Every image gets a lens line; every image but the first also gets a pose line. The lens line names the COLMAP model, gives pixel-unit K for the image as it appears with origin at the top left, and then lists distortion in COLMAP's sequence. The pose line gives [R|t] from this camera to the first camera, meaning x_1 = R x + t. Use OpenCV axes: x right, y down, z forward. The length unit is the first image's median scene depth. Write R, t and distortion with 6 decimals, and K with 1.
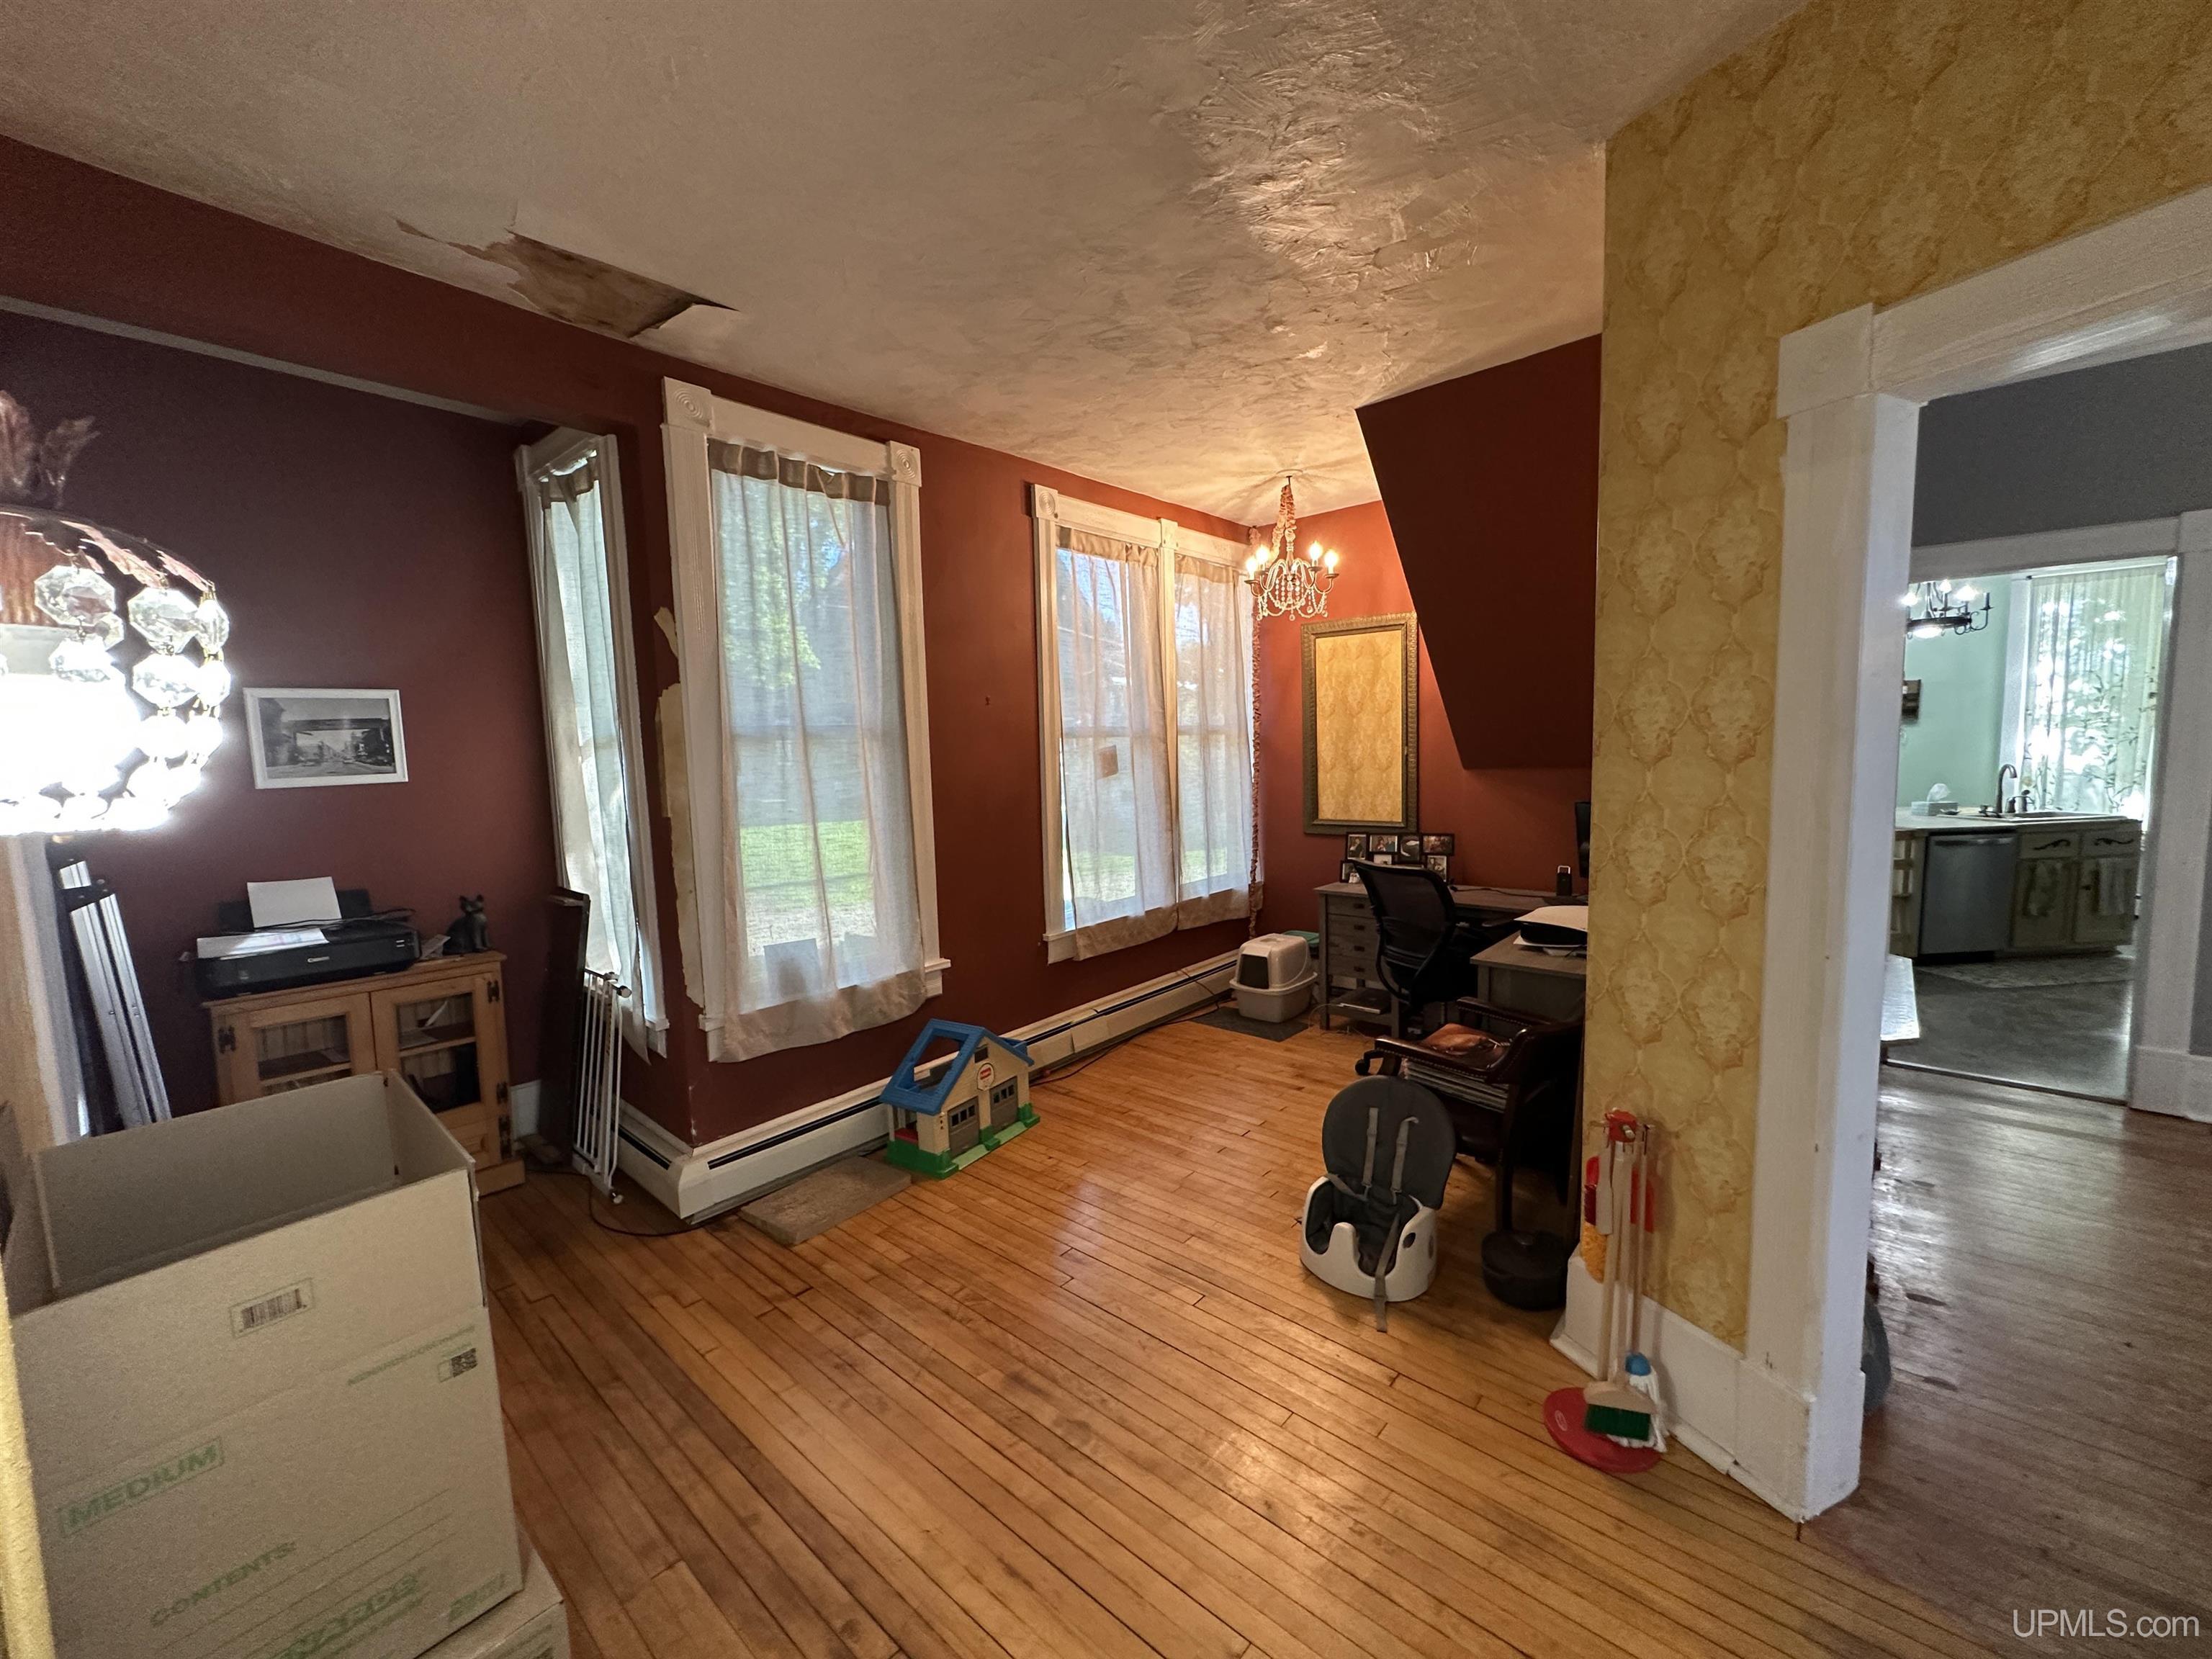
lens RADIAL K [[882.9, 0, 1109.1], [0, 882.9, 829.8], [0, 0, 1]] dist [-0.003672, 0.000289]
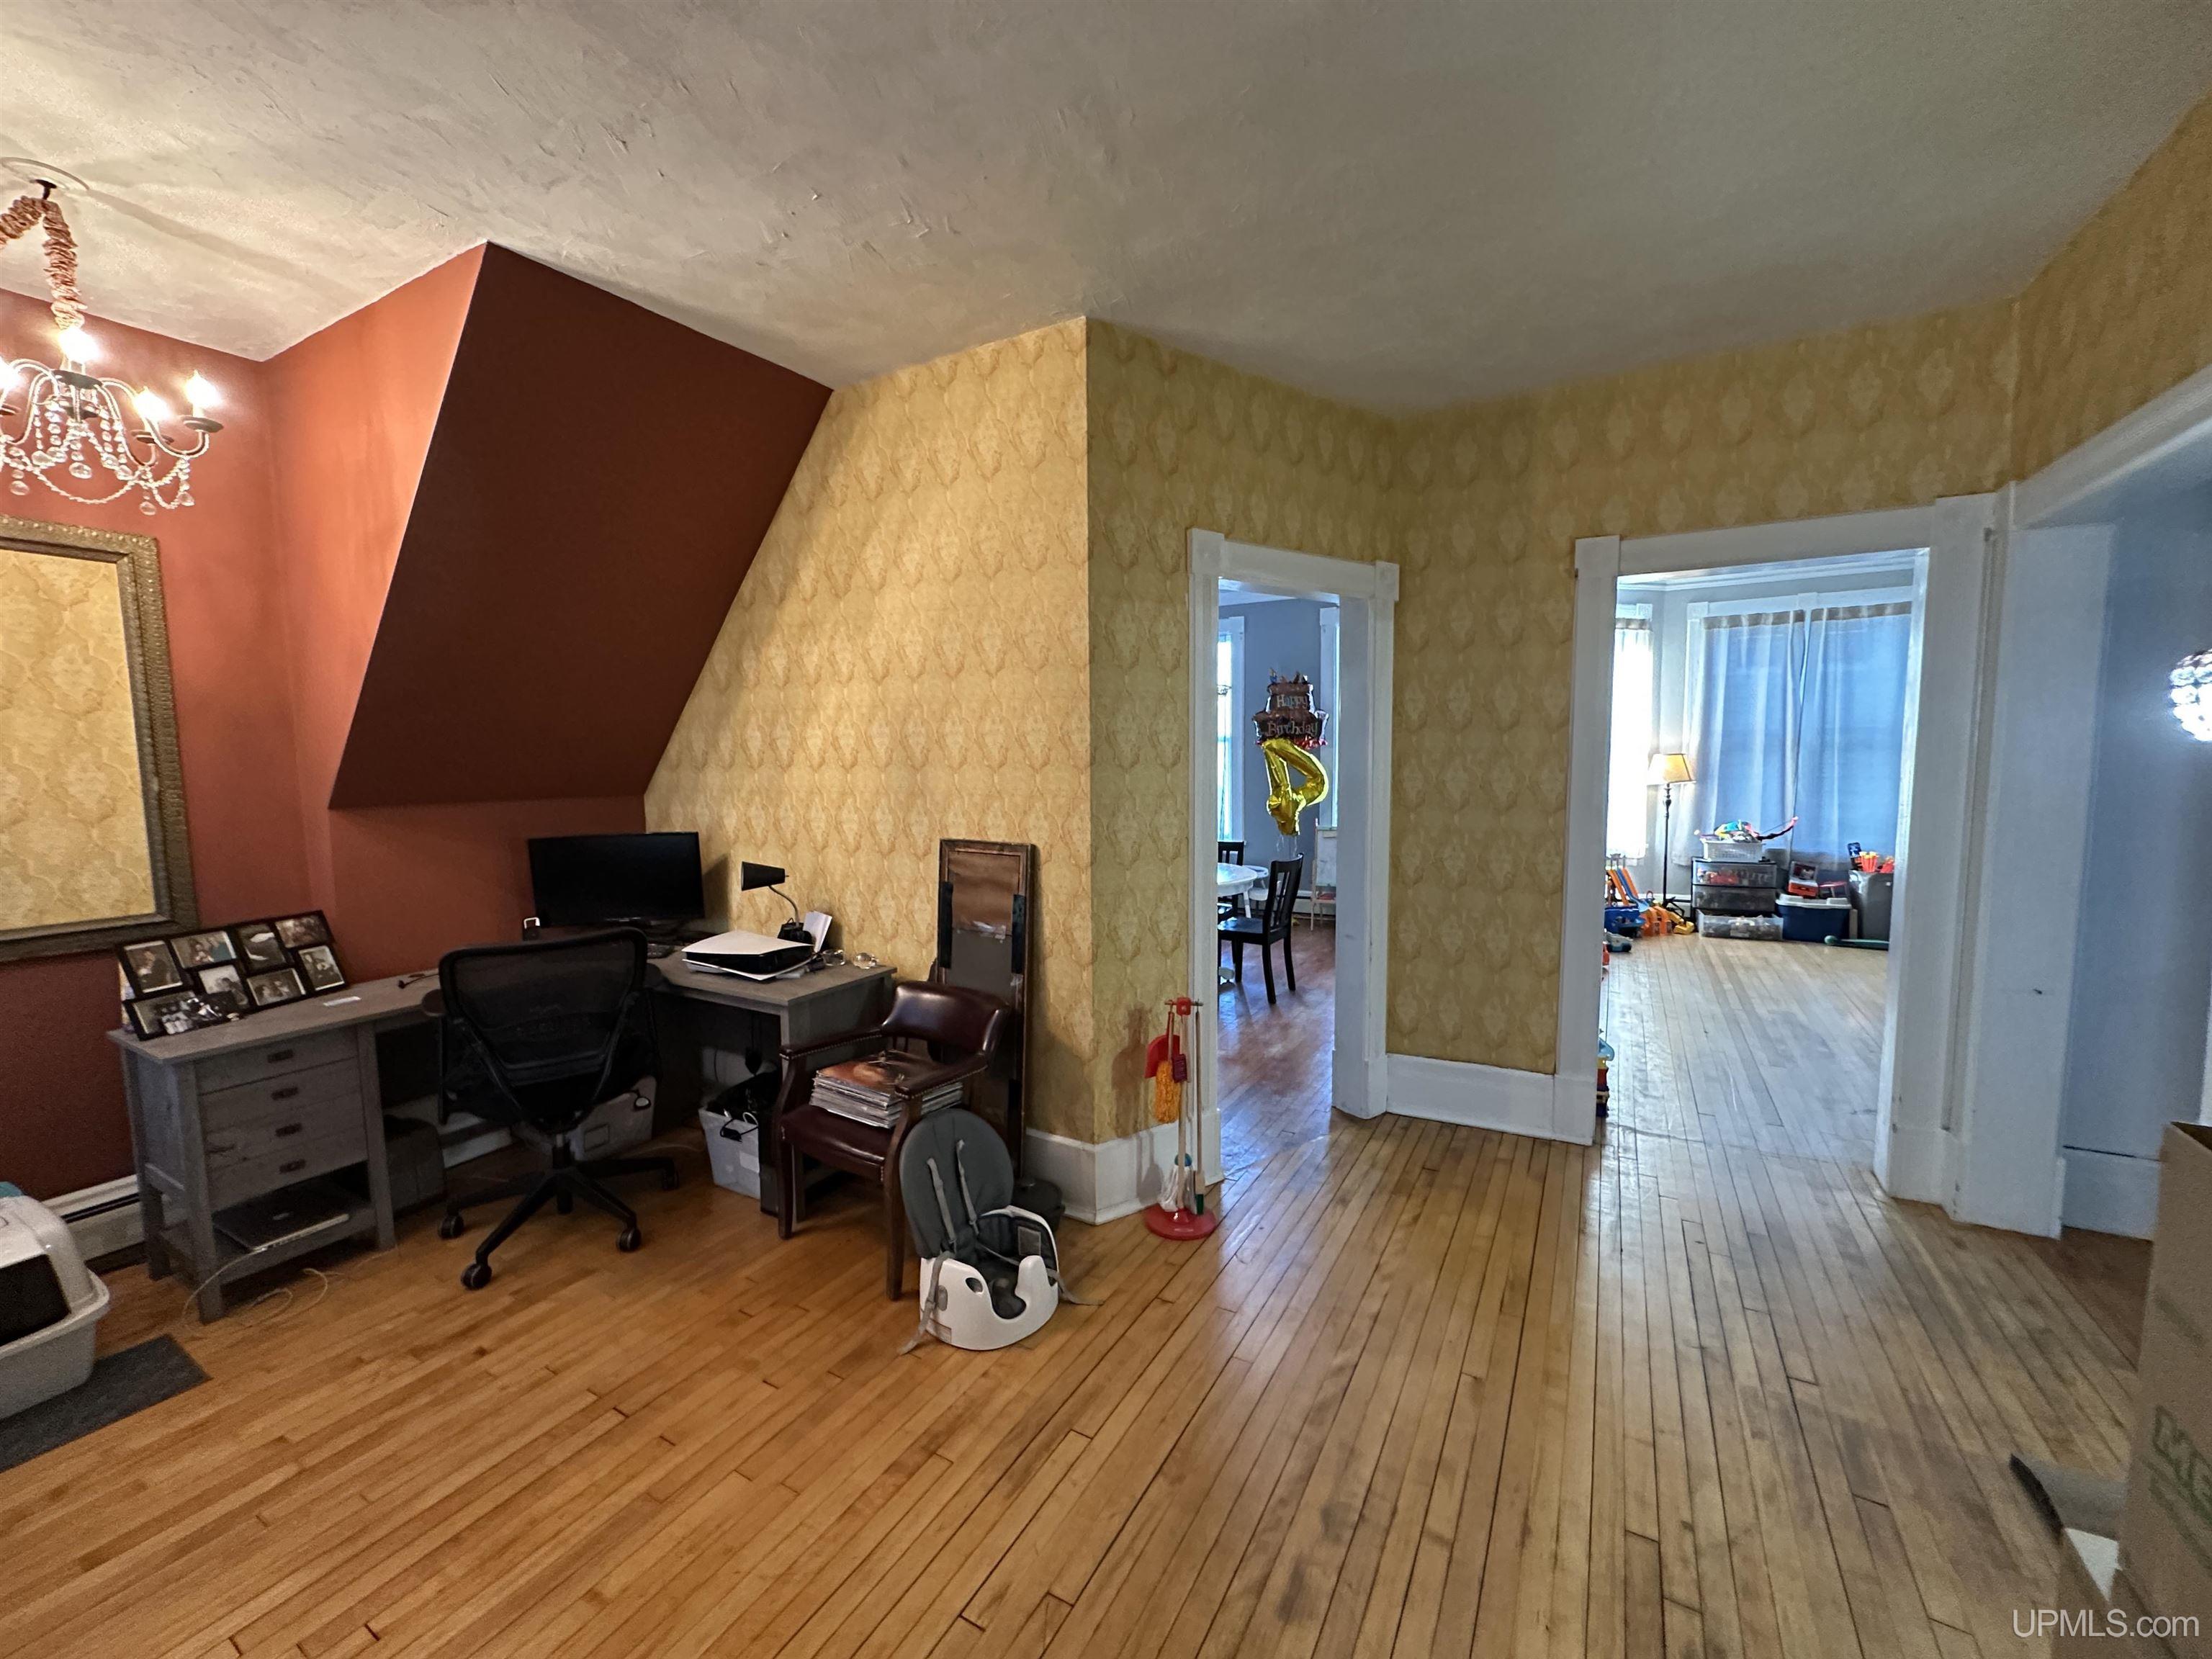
lens RADIAL K [[882.9, 0, 1109.1], [0, 882.9, 828.7], [0, 0, 1]] dist [-0.003672, 0.000289]
pose [[-0.199955, -0.051462, 0.978453, -0.585522], [0.112936, 0.990753, 0.075189, -0.063903], [-0.973275, 0.125537, -0.192294, 0.938061]]
